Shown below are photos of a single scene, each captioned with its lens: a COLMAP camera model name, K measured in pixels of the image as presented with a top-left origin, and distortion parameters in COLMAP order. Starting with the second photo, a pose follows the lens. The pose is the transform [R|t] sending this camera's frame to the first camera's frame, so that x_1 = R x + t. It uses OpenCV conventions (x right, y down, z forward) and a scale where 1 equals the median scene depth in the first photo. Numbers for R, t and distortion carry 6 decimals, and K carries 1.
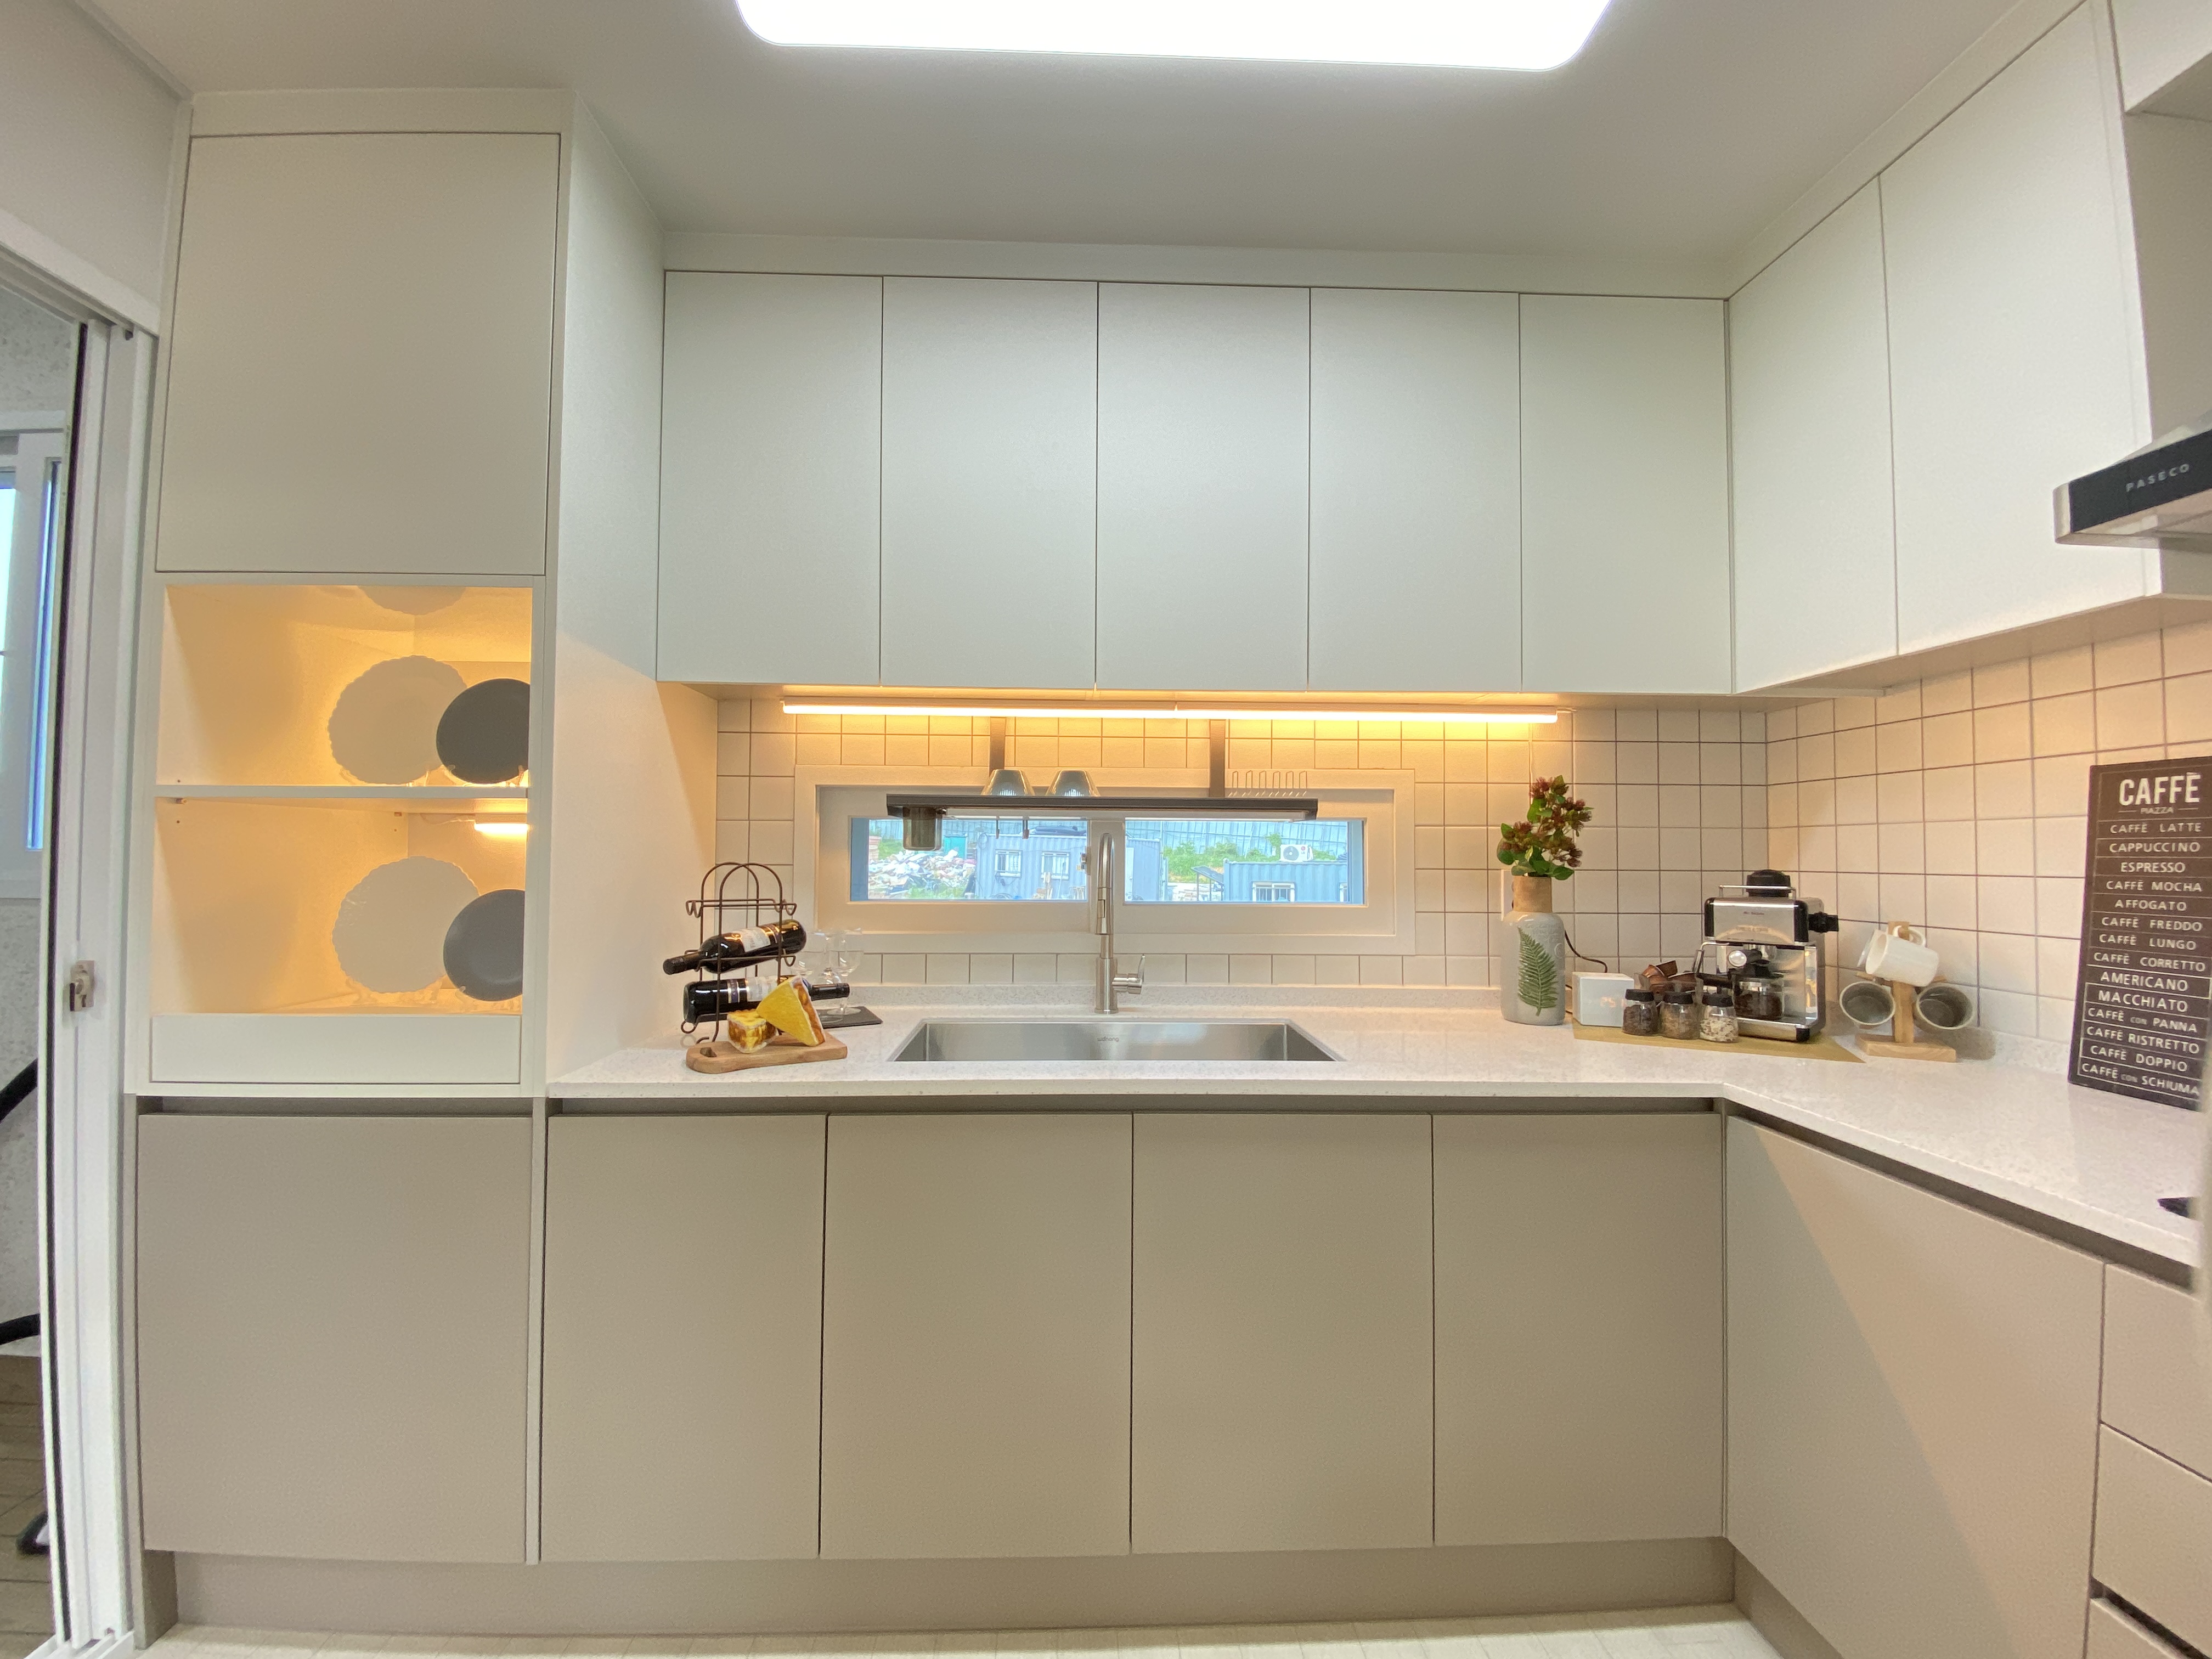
lens RADIAL K [[896.9, 0, 1088.8], [0, 896.9, 829.4], [0, 0, 1]] dist [0.015051, -0.018263]
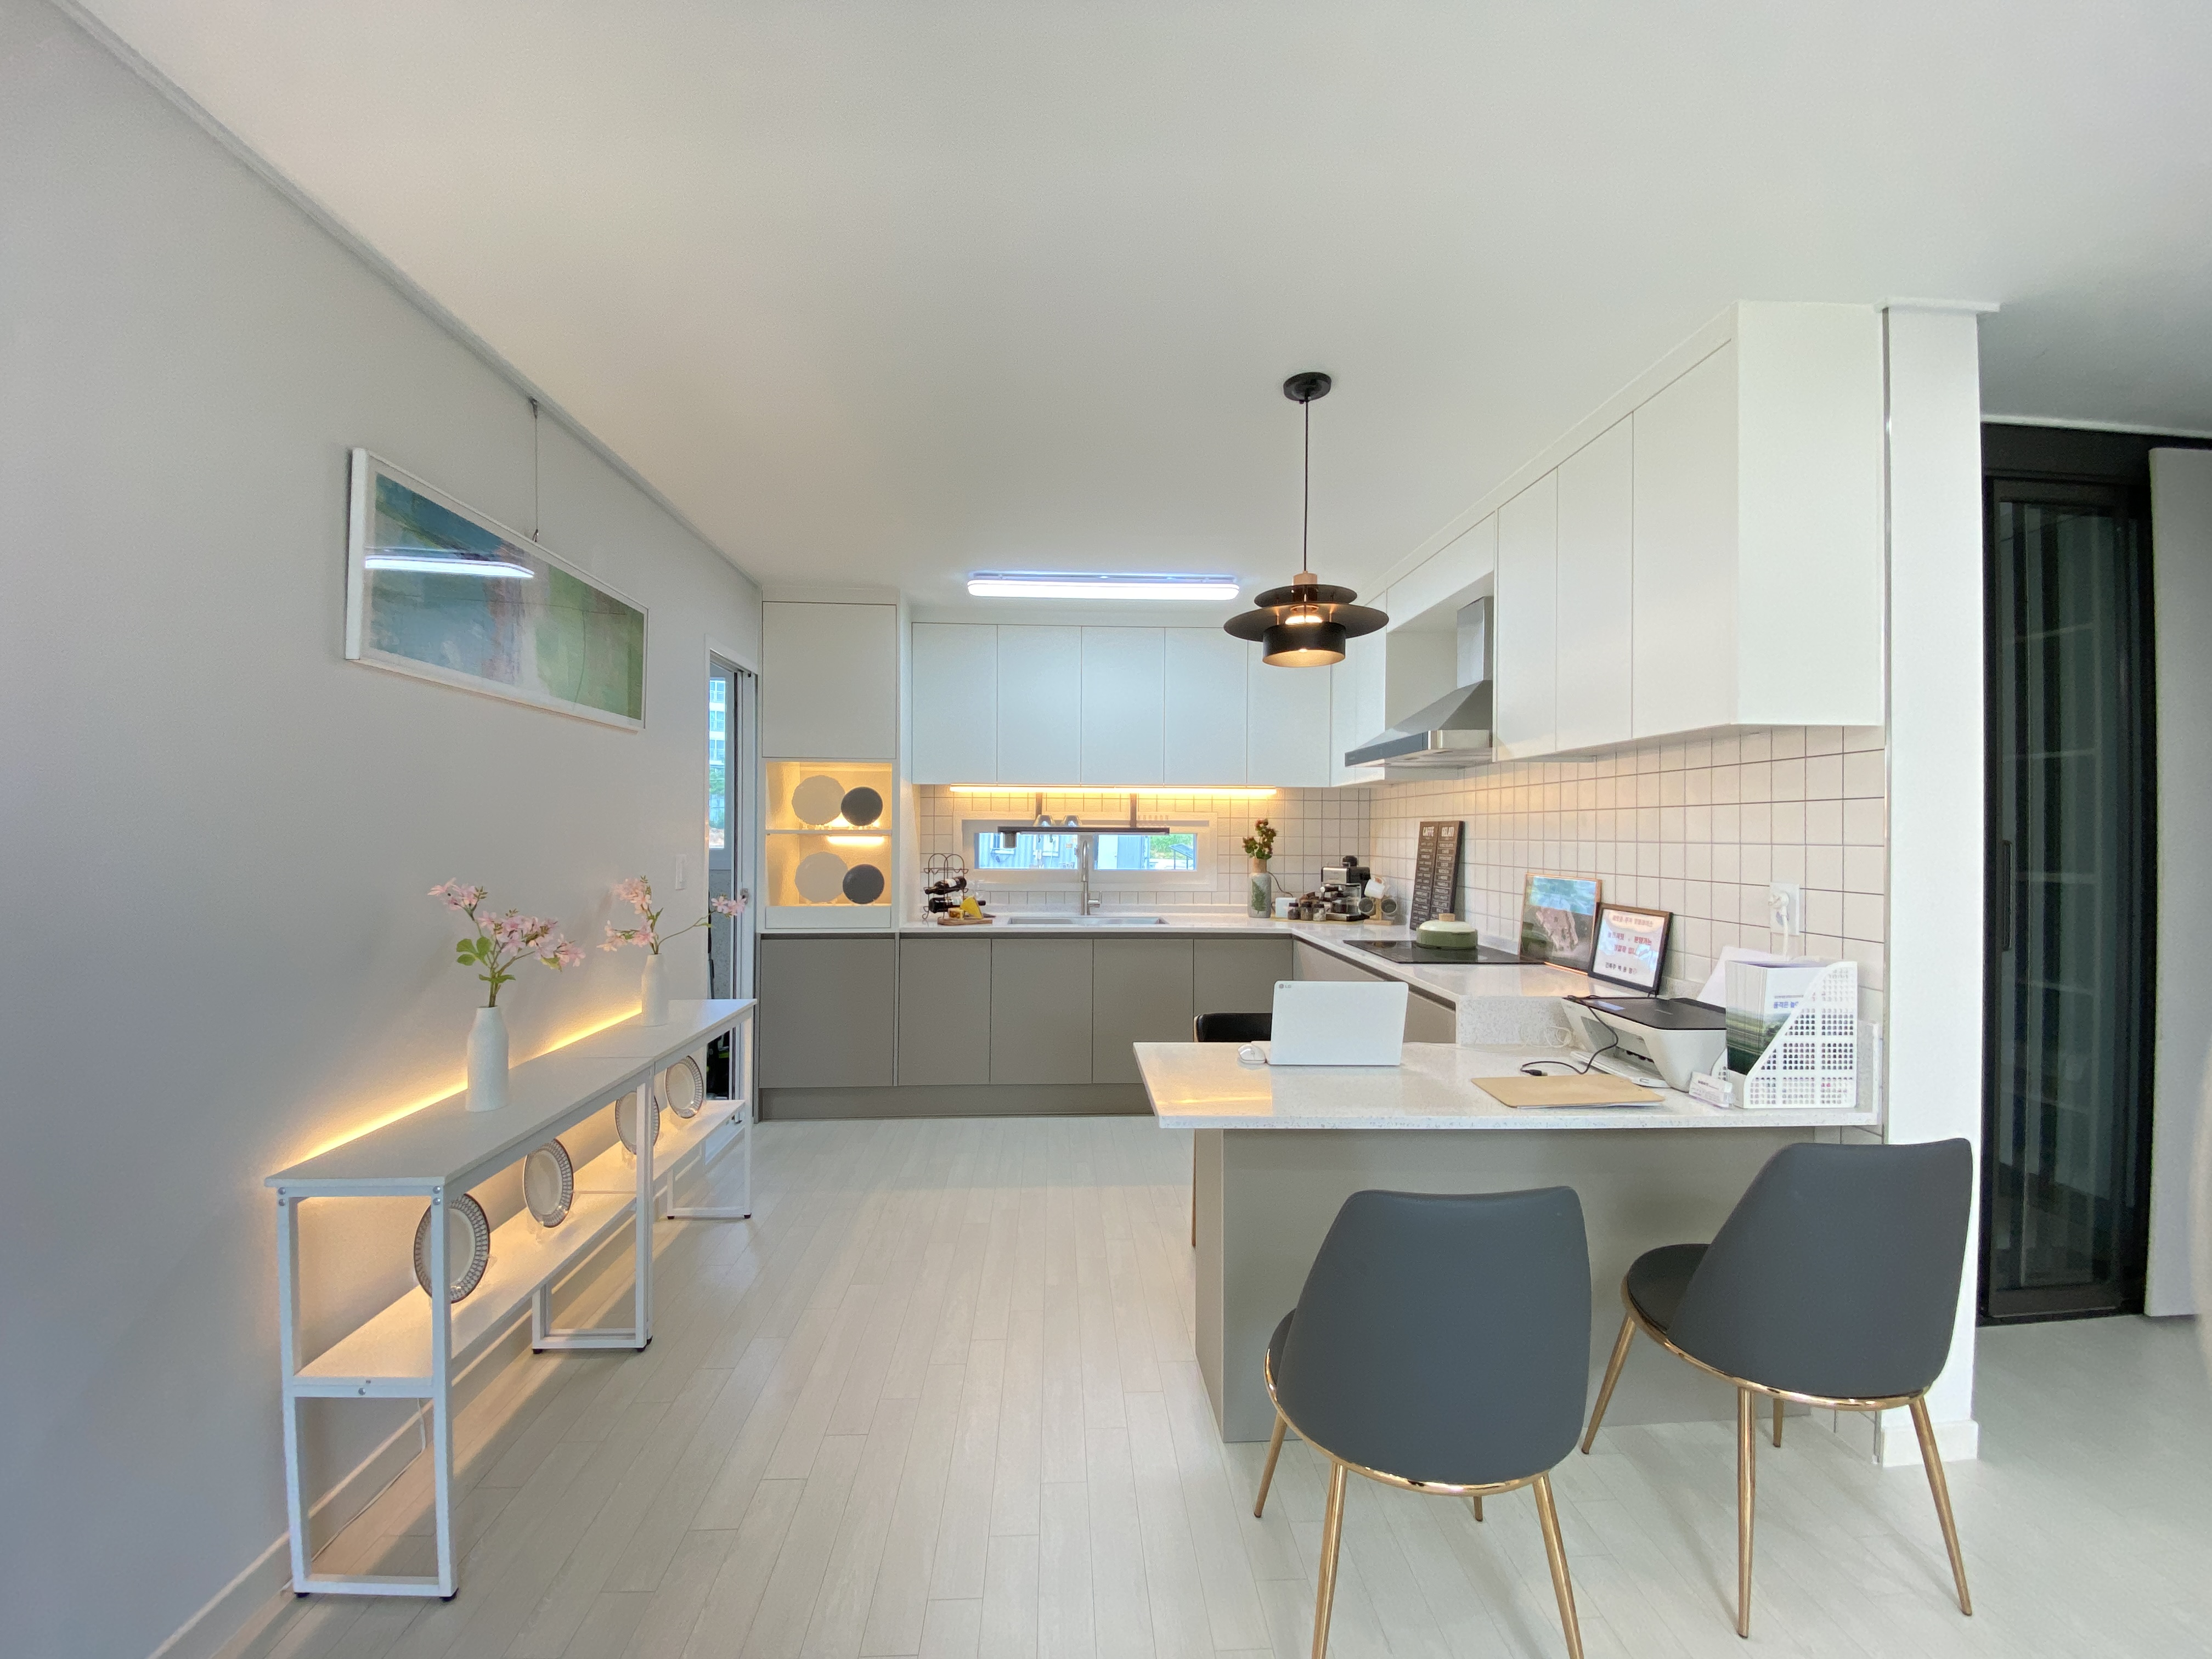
lens RADIAL K [[890.4, 0, 1090.1], [0, 890.4, 829.9], [0, 0, 1]] dist [0.027309, -0.023266]
pose [[0.999957, -0.001075, 0.009188, 0.013172], [0.000817, 0.999608, 0.027999, -0.114972], [-0.009214, -0.027990, 0.999566, -1.745610]]
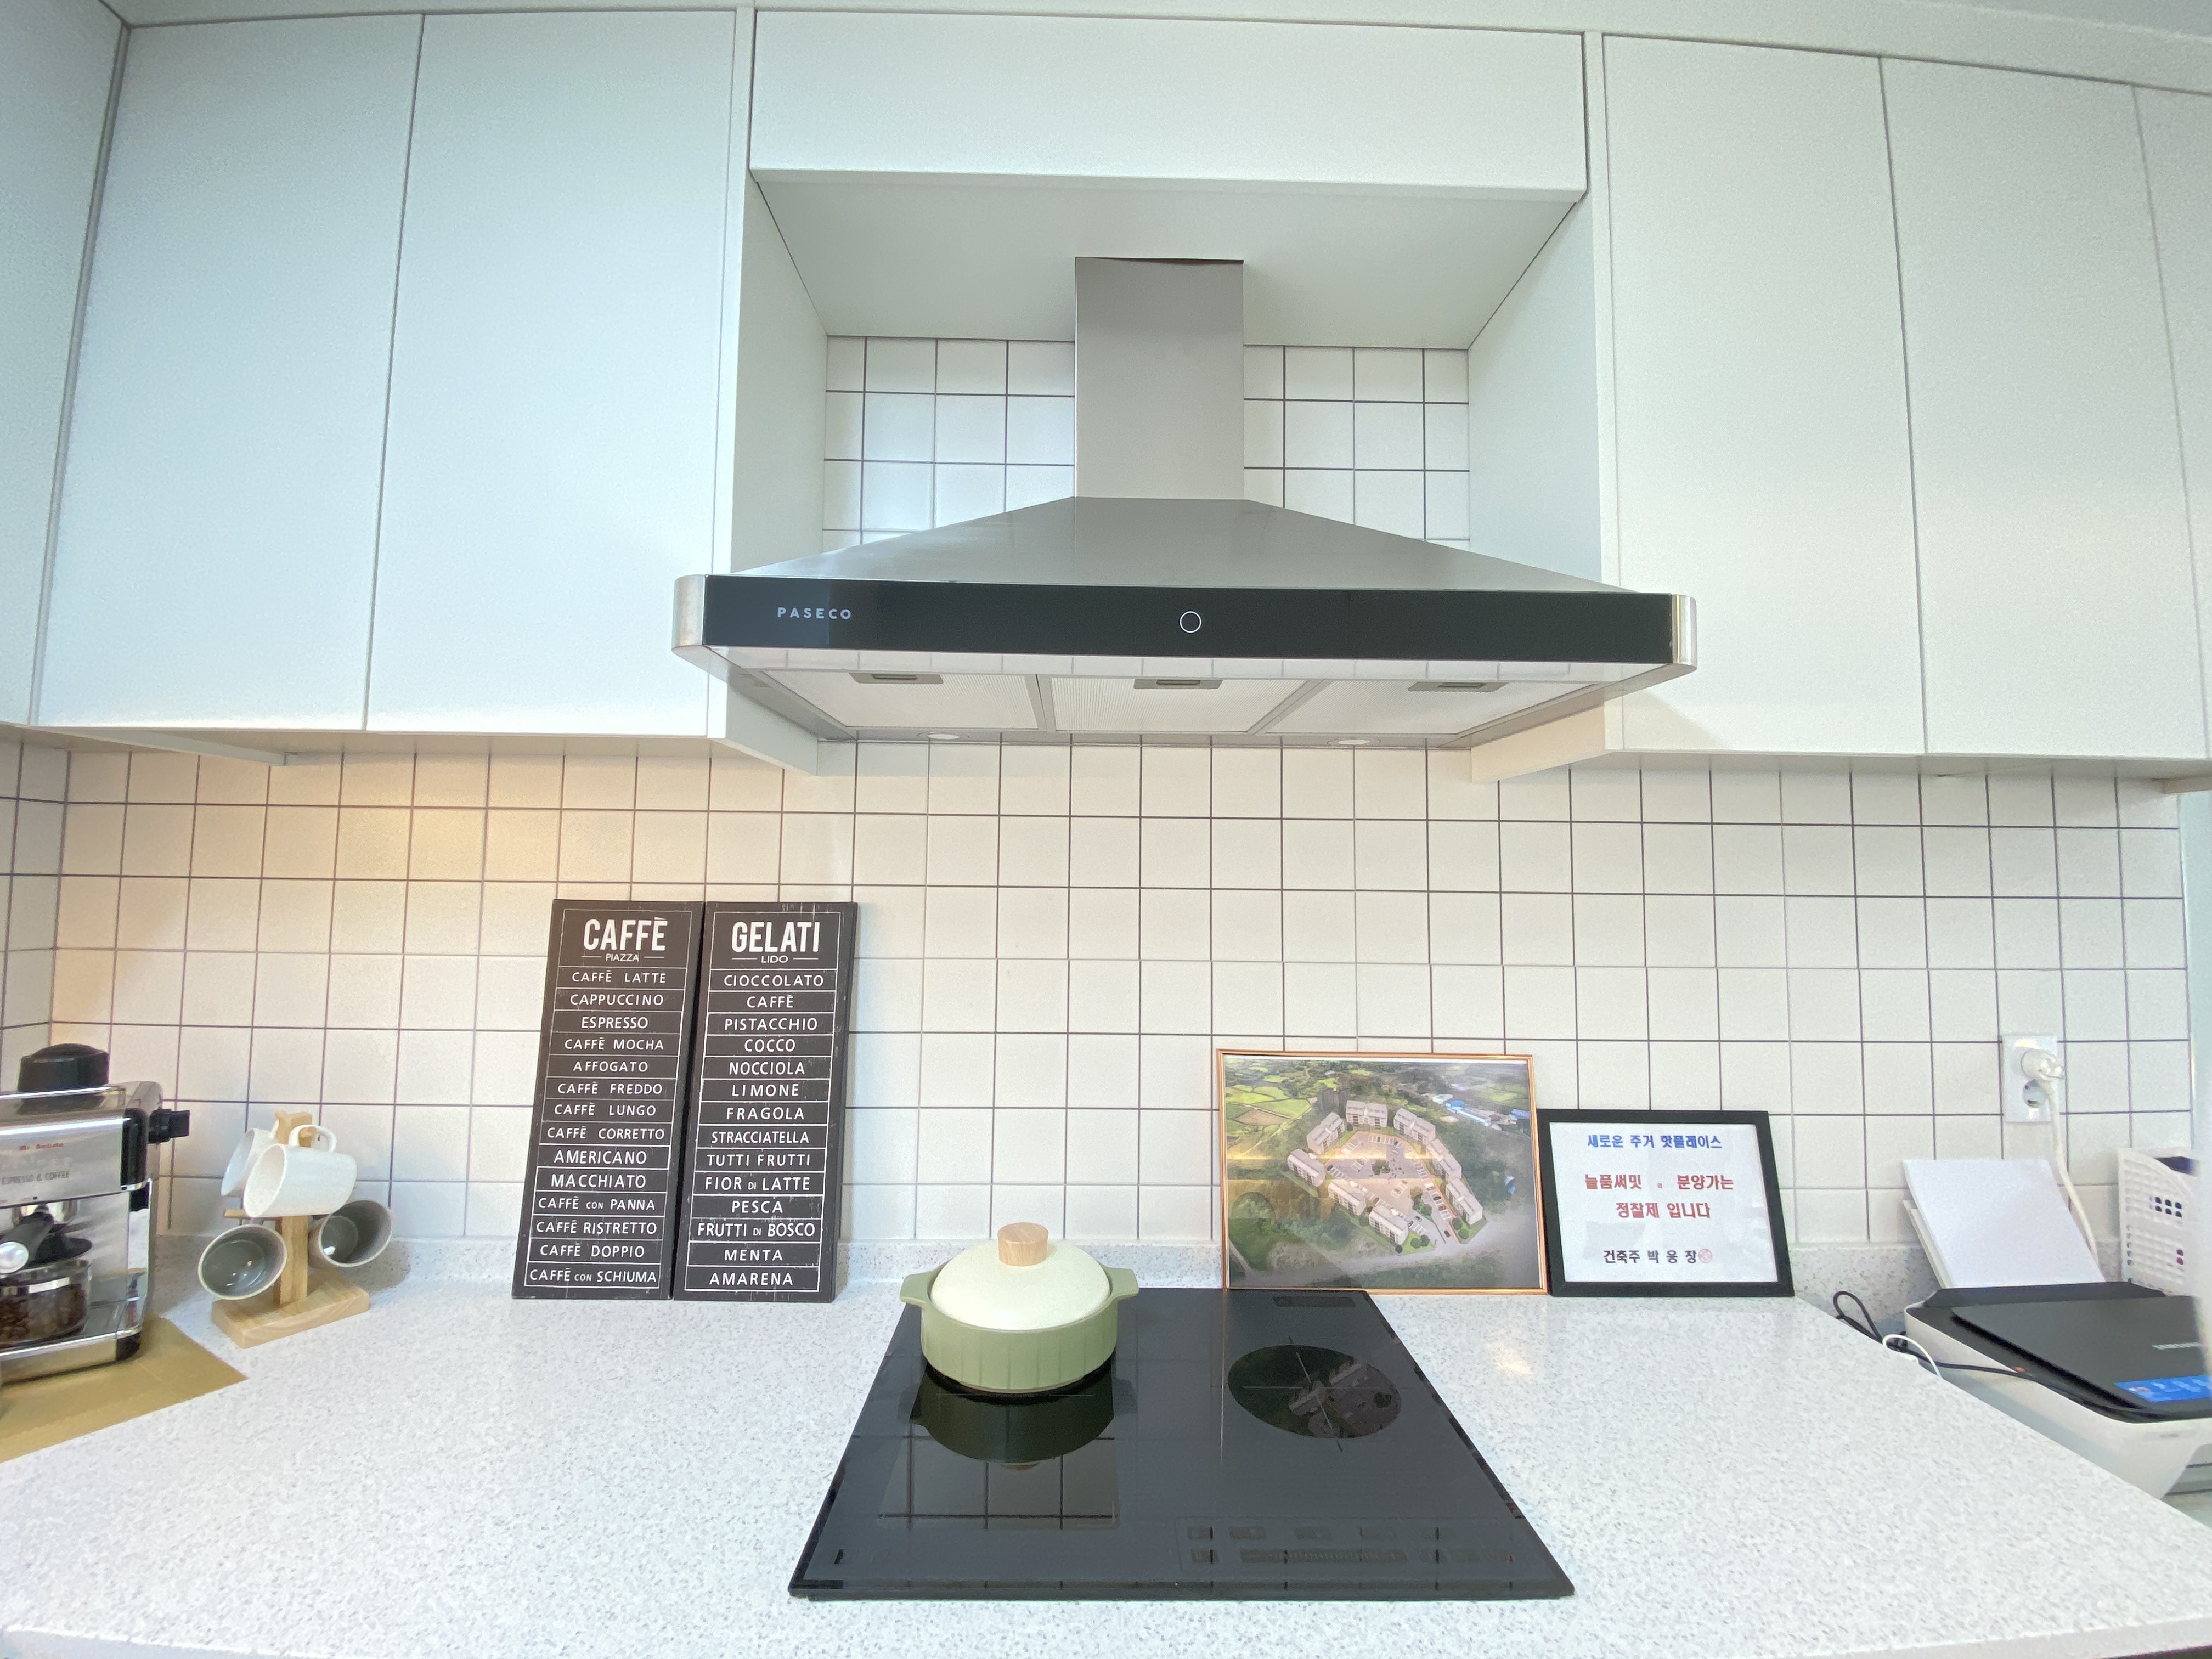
lens RADIAL K [[896.9, 0, 1088.8], [0, 896.9, 829.4], [0, 0, 1]] dist [0.015051, -0.018263]
pose [[0.018627, 0.055167, 0.998303, 0.253511], [-0.041419, 0.997662, -0.054358, -0.101823], [-0.998968, -0.040336, 0.020868, 0.430802]]
